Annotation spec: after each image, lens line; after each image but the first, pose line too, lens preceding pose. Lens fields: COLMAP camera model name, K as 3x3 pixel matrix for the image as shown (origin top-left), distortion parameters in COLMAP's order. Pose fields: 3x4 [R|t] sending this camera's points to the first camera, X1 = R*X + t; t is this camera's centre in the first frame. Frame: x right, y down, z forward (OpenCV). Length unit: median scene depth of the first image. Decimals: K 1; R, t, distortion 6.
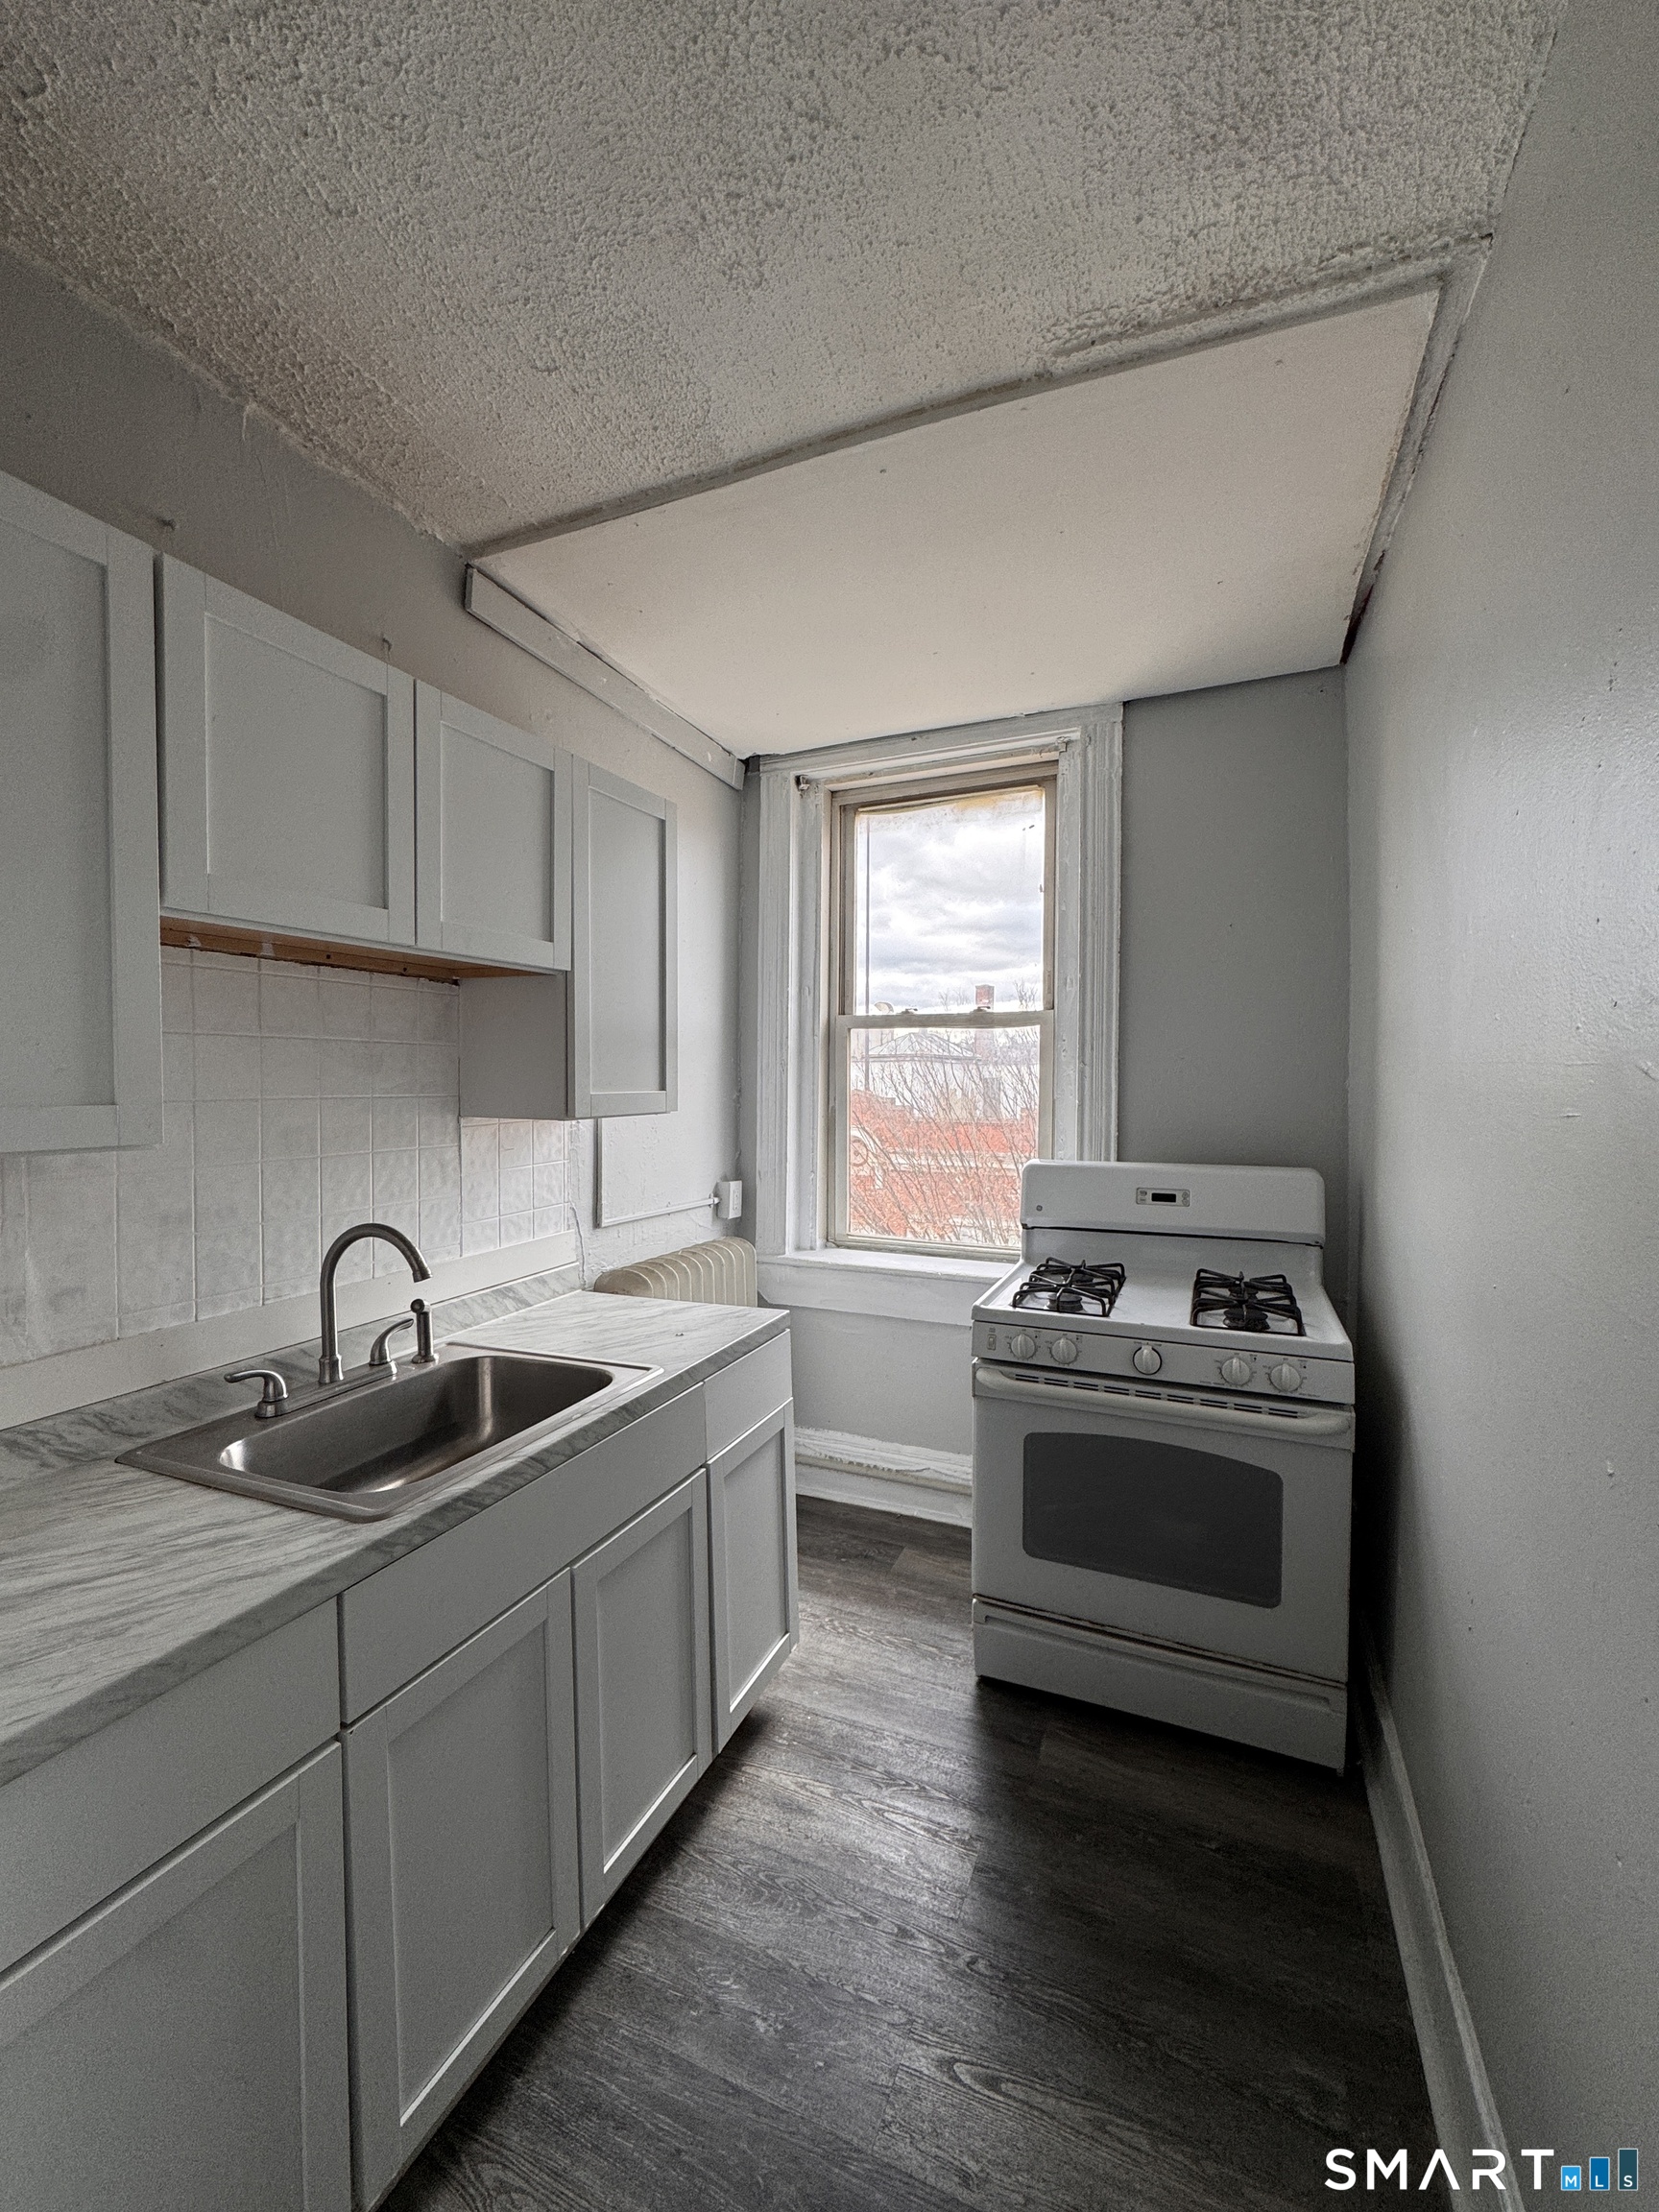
lens RADIAL K [[893.8, 0, 835.6], [0, 893.8, 1101.5], [0, 0, 1]] dist [-0.000915, -0.000420]
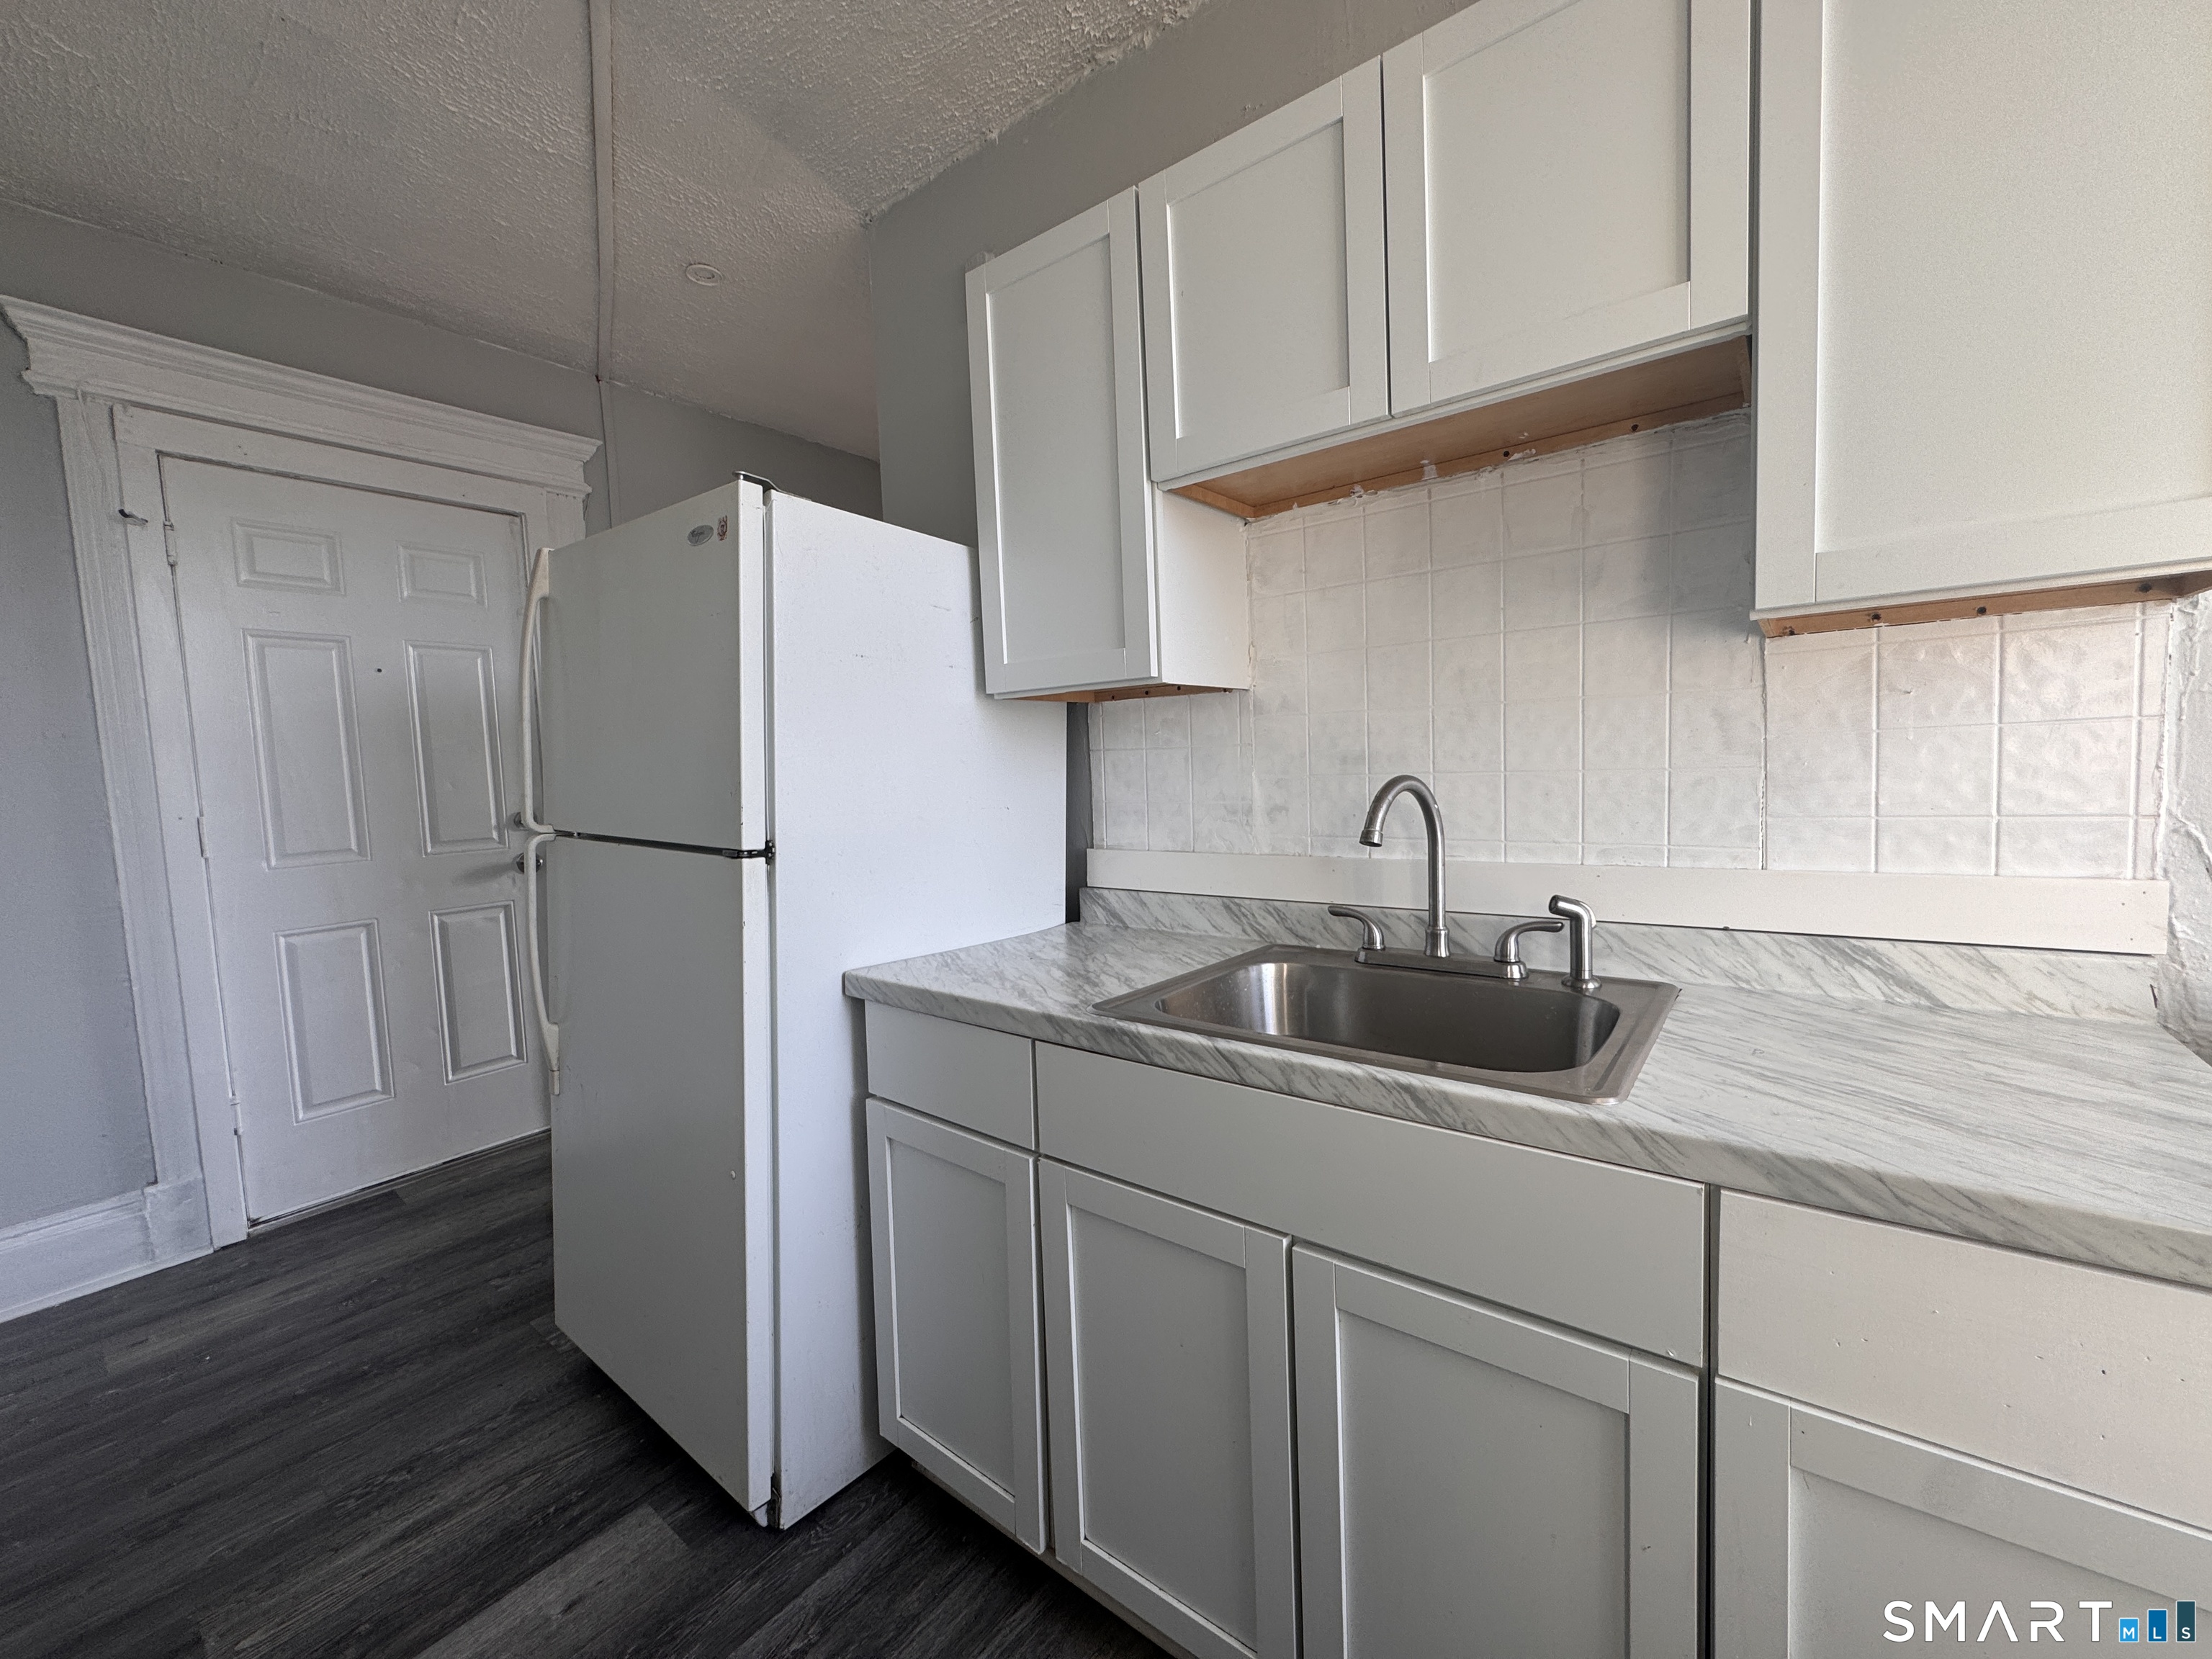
lens RADIAL K [[893.8, 0, 1088.0], [0, 893.8, 822.8], [0, 0, 1]] dist [-0.000915, -0.000420]
pose [[-0.258658, 0.080277, -0.962627, 0.356272], [0.014006, 0.996748, 0.079359, 0.107782], [0.965867, 0.007044, -0.258941, 0.885753]]
